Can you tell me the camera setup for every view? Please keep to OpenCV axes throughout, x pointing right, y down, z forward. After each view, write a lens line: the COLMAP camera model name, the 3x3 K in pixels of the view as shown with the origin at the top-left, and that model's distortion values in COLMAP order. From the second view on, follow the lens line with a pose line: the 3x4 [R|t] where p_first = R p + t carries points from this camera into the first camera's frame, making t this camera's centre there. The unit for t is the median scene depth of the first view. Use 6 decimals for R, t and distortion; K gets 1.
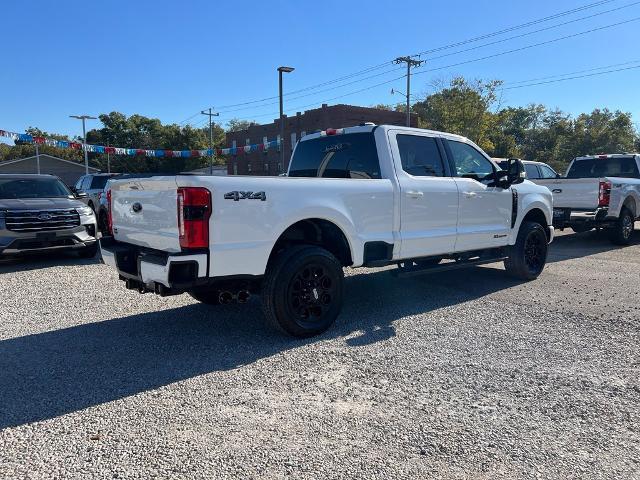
lens RADIAL K [[482.7, 0, 322.8], [0, 482.7, 237.7], [0, 0, 1]] dist [0.030586, -0.000097]
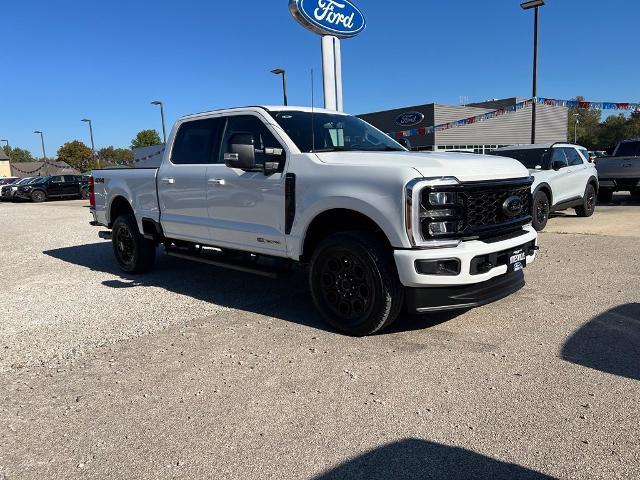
lens RADIAL K [[482.7, 0, 322.8], [0, 482.7, 237.7], [0, 0, 1]] dist [0.030586, -0.000097]
pose [[0.090919, 0.142740, -0.985576, 1.153292], [-0.063072, 0.988513, 0.137347, -0.119254], [0.993859, 0.049675, 0.098877, 1.083223]]
